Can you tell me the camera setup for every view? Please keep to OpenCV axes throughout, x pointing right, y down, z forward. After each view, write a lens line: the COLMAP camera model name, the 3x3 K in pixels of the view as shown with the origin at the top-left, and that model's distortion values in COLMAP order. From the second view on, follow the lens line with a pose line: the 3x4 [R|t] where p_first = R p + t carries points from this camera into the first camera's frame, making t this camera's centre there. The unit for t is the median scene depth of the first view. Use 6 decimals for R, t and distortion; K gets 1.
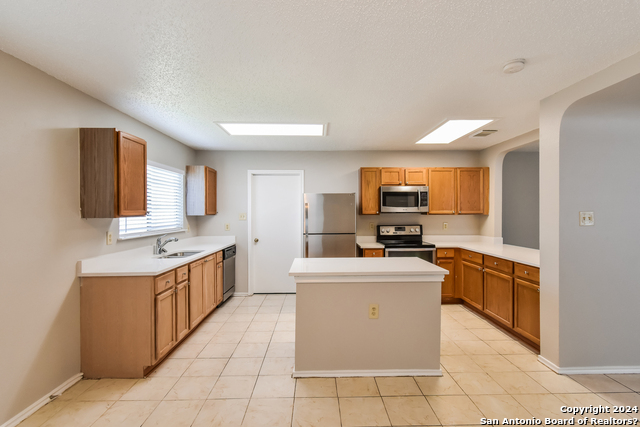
lens RADIAL K [[315.6, 0, 319.0], [0, 315.6, 212.1], [0, 0, 1]] dist [0.004397, -0.000100]
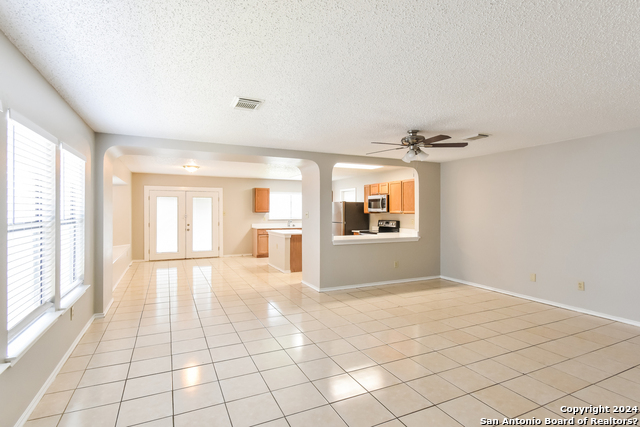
lens RADIAL K [[315.6, 0, 320.6], [0, 315.6, 212.7], [0, 0, 1]] dist [0.004397, -0.000100]
pose [[0.408575, 0.004983, -0.912711, 2.219625], [-0.008234, 0.999965, 0.001774, 0.005429], [0.912688, 0.006790, 0.408601, 0.154422]]
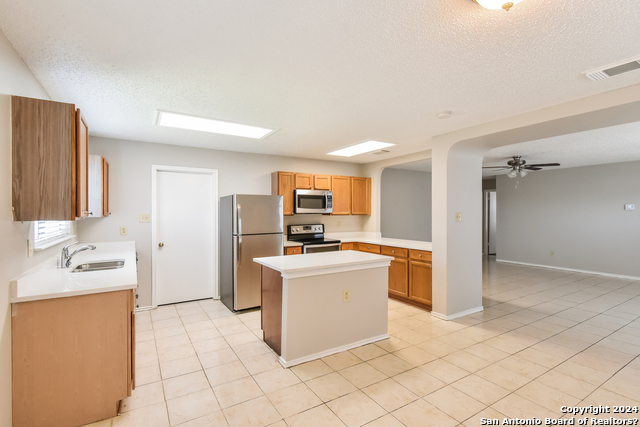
lens RADIAL K [[315.6, 0, 320.3], [0, 315.6, 211.5], [0, 0, 1]] dist [0.004397, -0.000100]
pose [[0.855916, 0.002138, 0.517111, -0.424261], [0.000935, 0.999983, -0.005683, 0.001468], [-0.517114, 0.005348, 0.855900, 0.019832]]
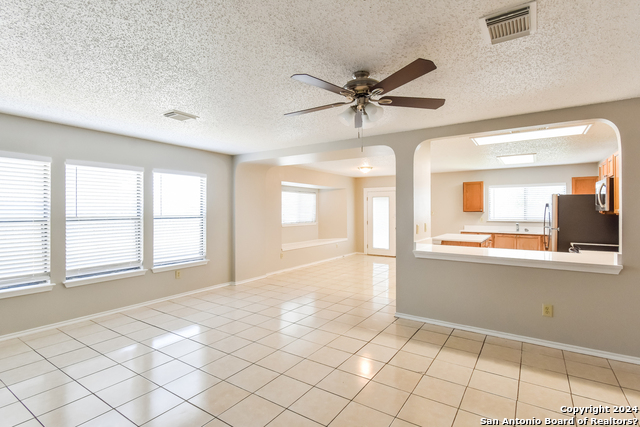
lens RADIAL K [[315.6, 0, 324.9], [0, 315.6, 211.8], [0, 0, 1]] dist [0.004397, -0.000100]
pose [[-0.555719, 0.004438, -0.831358, 1.937492], [-0.006195, 0.999936, 0.009479, -0.003410], [0.831347, 0.010418, -0.555656, 1.191804]]
